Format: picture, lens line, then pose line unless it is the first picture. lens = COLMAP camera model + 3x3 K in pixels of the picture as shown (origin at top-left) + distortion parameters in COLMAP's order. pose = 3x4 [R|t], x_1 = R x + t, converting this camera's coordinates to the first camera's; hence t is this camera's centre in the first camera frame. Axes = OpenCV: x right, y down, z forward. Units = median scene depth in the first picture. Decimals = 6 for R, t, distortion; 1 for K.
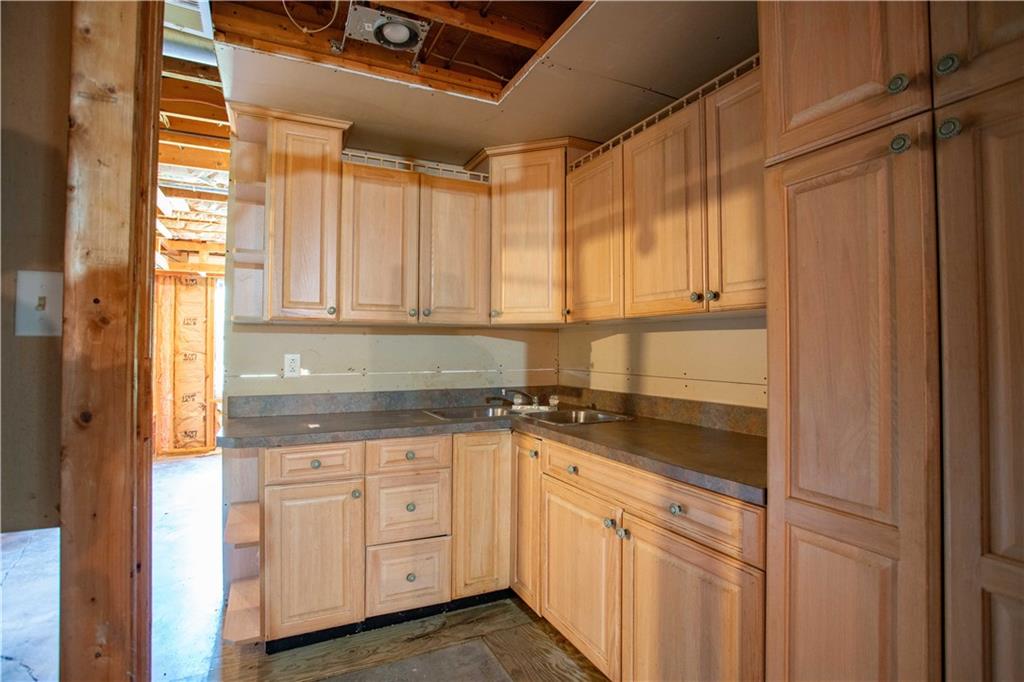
lens RADIAL K [[496.8, 0, 519.3], [0, 496.8, 337.6], [0, 0, 1]] dist [-0.084407, 0.039704]
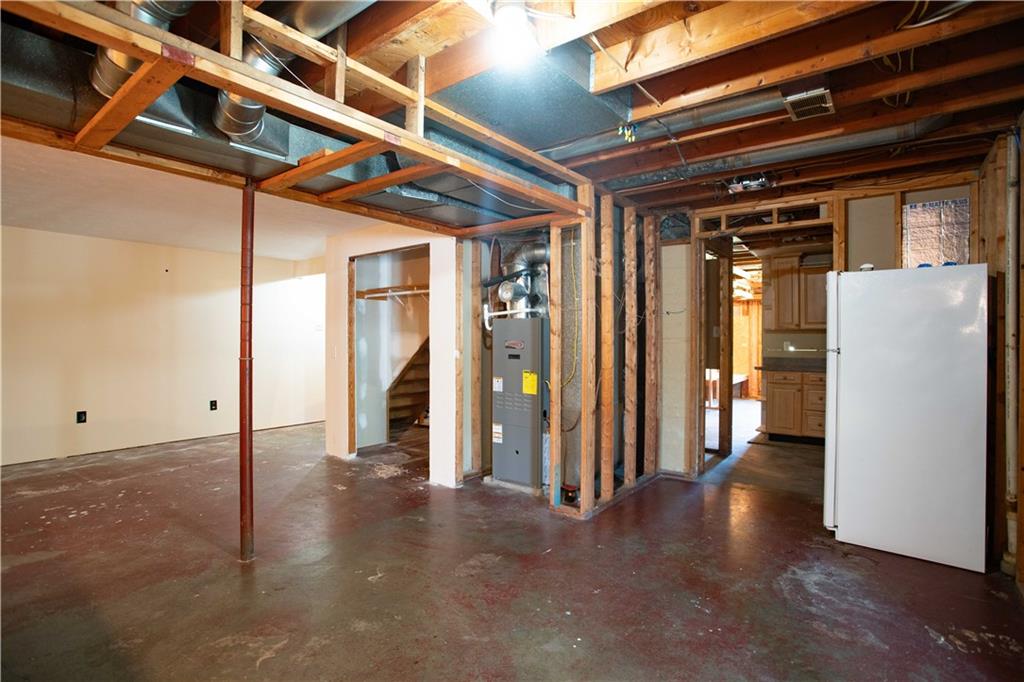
lens RADIAL K [[496.8, 0, 519.3], [0, 496.8, 337.6], [0, 0, 1]] dist [-0.084407, 0.039704]
pose [[0.441442, 0.001223, -0.897289, 1.319574], [0.017543, 0.999796, 0.009994, -0.040390], [0.897118, -0.020152, 0.441331, -1.521134]]
